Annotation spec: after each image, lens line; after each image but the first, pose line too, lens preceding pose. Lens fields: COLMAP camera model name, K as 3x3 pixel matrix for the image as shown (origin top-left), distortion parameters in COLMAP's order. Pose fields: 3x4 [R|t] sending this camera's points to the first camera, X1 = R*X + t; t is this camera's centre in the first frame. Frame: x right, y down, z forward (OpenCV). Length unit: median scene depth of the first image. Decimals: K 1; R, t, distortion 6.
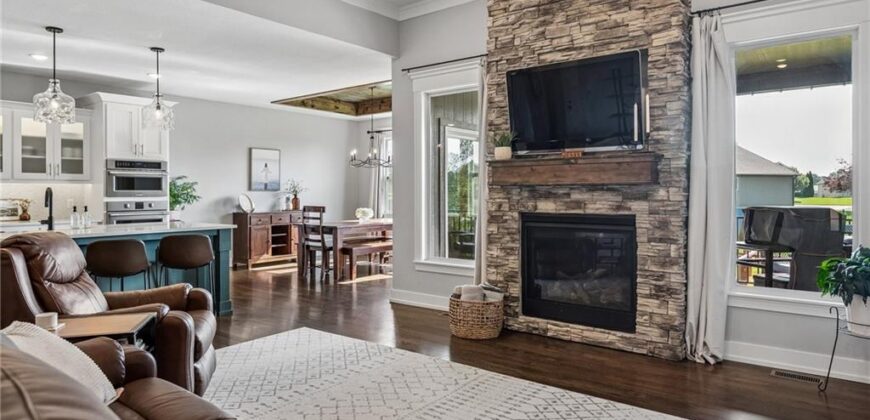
lens RADIAL K [[534.5, 0, 431.8], [0, 534.5, 190.9], [0, 0, 1]] dist [0.000242, -0.048870]
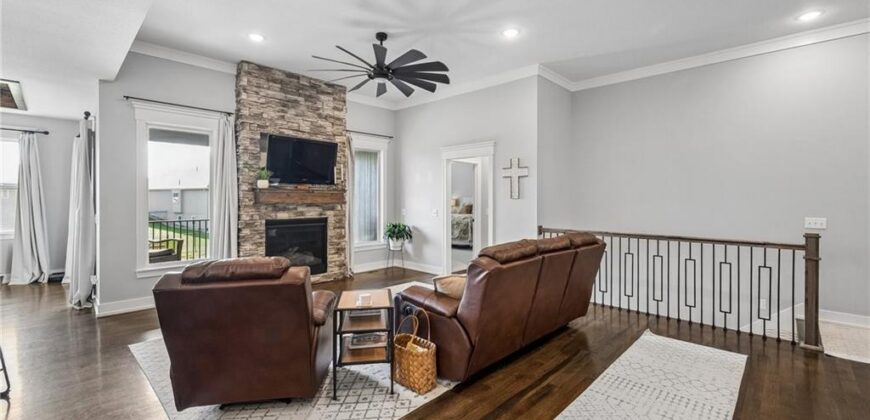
lens RADIAL K [[366.9, 0, 433.9], [0, 366.9, 198.7], [0, 0, 1]] dist [0.001603, 0.000044]
pose [[0.090733, 0.000620, 0.995875, -0.976786], [-0.004635, 0.999989, -0.000201, -0.029455], [-0.995864, -0.004598, 0.090735, 0.407056]]
